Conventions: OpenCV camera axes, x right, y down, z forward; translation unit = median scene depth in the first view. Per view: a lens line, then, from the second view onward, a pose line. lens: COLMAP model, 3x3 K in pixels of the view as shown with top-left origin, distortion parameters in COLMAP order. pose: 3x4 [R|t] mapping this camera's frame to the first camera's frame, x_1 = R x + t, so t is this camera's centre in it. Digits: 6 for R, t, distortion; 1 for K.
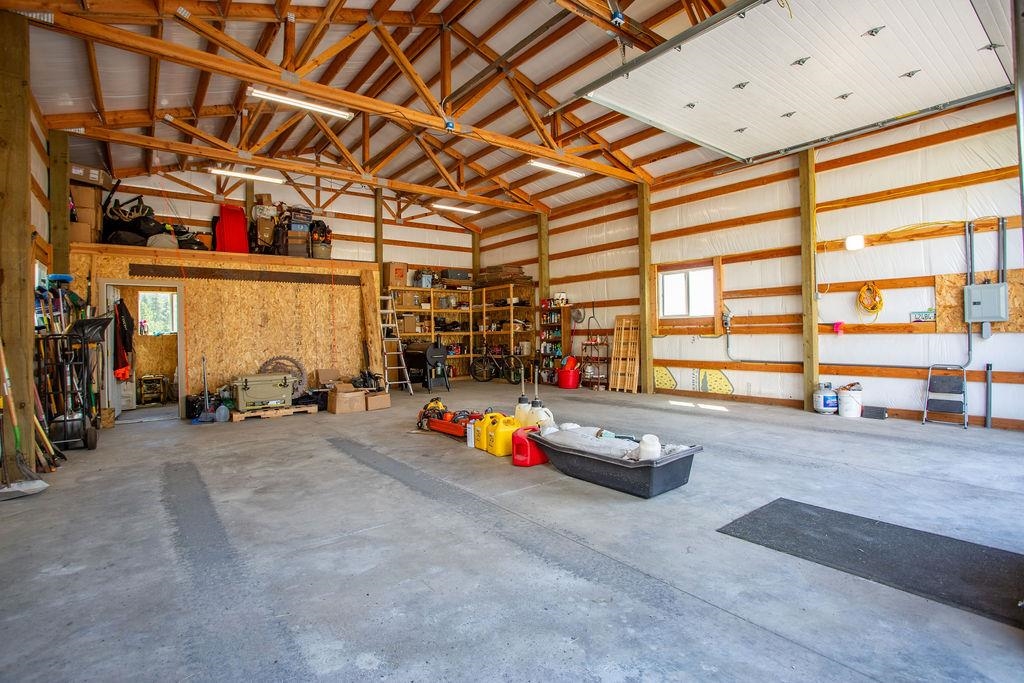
lens RADIAL K [[490.1, 0, 512.0], [0, 490.1, 341.5], [0, 0, 1]] dist [-0.050504, 0.011292]
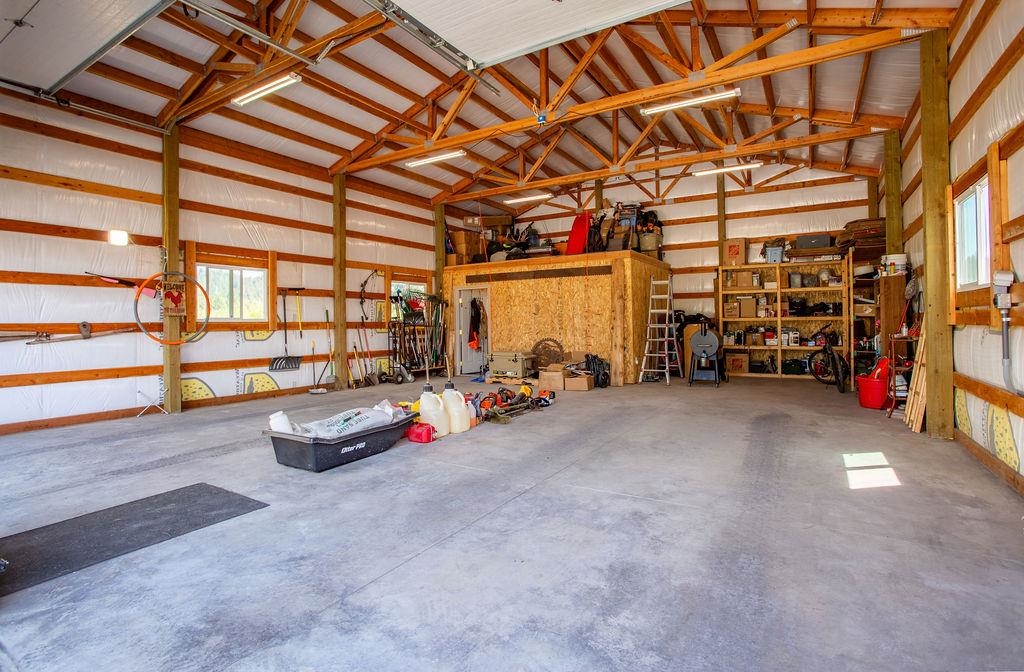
lens RADIAL K [[503.4, 0, 509.9], [0, 503.4, 317.9], [0, 0, 1]] dist [-0.026462, 0.000928]
pose [[0.356251, 0.005555, -0.934374, 0.766052], [-0.017591, 0.999845, -0.000763, -0.020925], [0.934225, 0.016709, 0.356293, 0.511238]]
